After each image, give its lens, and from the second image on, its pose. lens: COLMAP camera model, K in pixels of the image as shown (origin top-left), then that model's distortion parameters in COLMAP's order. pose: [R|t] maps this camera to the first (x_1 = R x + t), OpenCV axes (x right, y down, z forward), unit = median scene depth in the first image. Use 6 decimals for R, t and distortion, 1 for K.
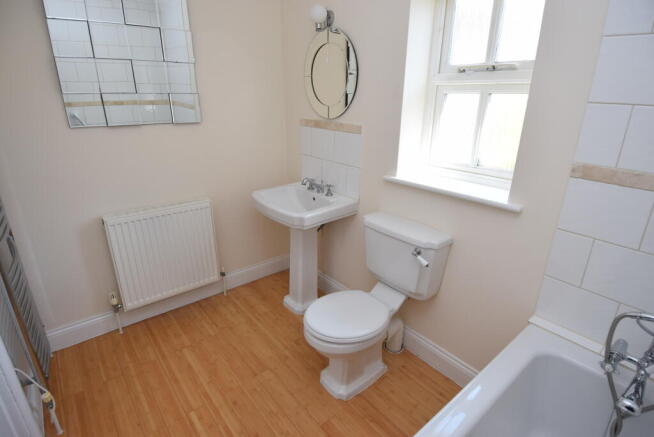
lens RADIAL K [[341.1, 0, 331.2], [0, 341.1, 215.0], [0, 0, 1]] dist [-0.003663, -0.001510]
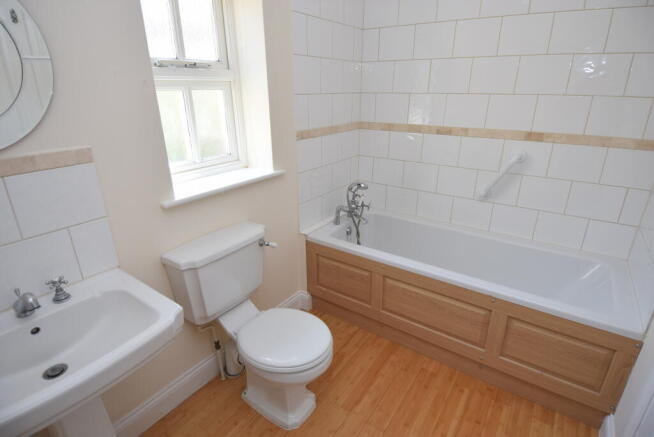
lens RADIAL K [[335.8, 0, 327.0], [0, 335.8, 218.5], [0, 0, 1]] dist [-0.048275, -0.000349]
pose [[-0.261839, -0.360350, 0.895315, -0.664716], [0.314317, 0.845264, 0.432128, -0.326556], [-0.912494, 0.394560, -0.108059, 0.878006]]
